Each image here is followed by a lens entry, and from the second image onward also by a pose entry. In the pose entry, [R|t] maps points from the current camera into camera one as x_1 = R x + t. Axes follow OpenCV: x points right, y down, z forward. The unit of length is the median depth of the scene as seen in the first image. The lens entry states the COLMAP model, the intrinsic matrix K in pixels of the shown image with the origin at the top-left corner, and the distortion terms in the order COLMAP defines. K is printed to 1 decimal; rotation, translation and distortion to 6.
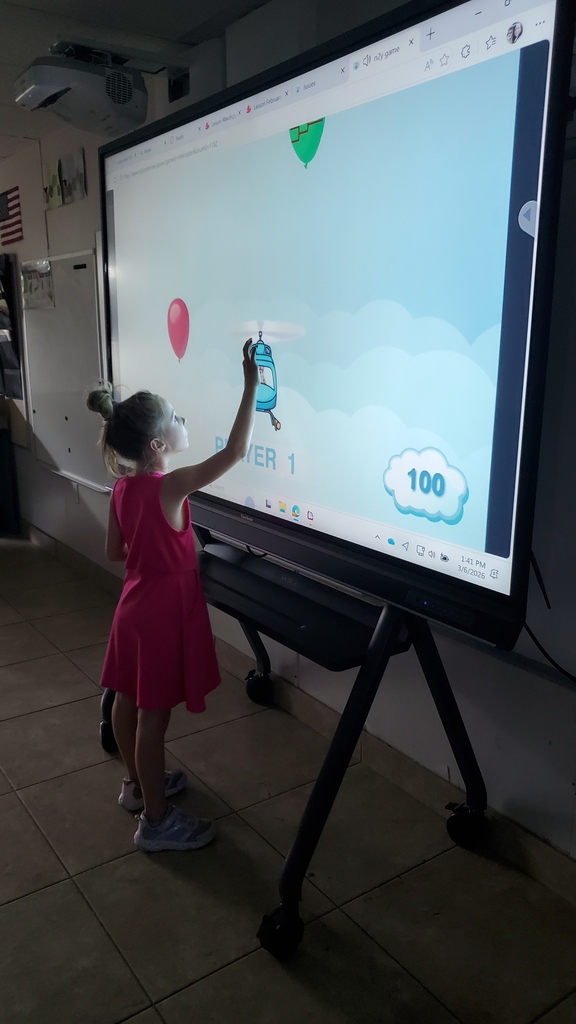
lens RADIAL K [[784.7, 0, 288.0], [0, 784.7, 512.0], [0, 0, 1]] dist [0.022112, -0.001422]
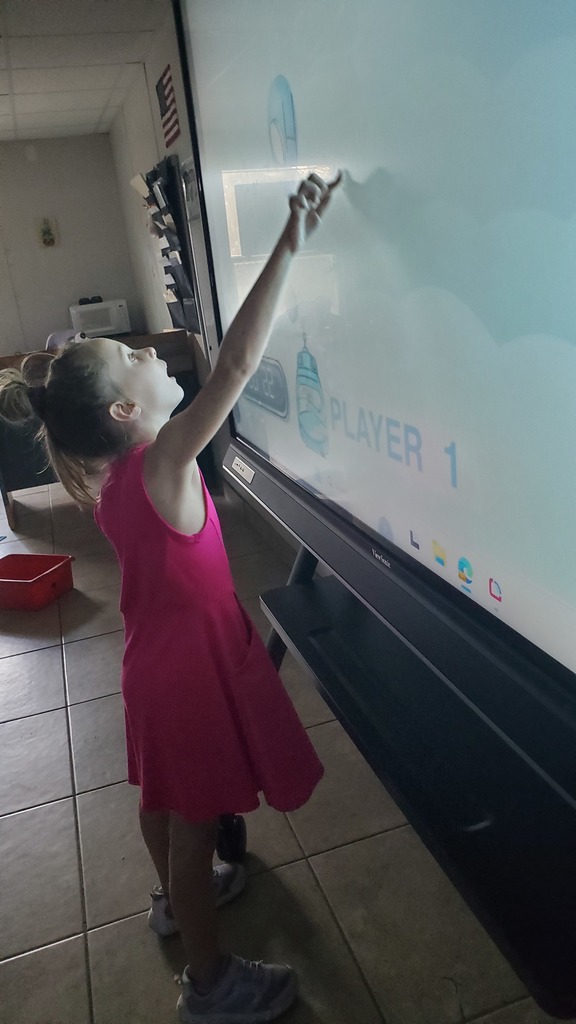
lens RADIAL K [[784.7, 0, 288.0], [0, 784.7, 512.0], [0, 0, 1]] dist [0.022112, -0.001422]
pose [[0.946147, -0.015263, -0.323379, 0.056845], [0.050342, 0.993674, 0.100392, -0.079304], [0.319800, -0.111265, 0.940929, 0.524221]]
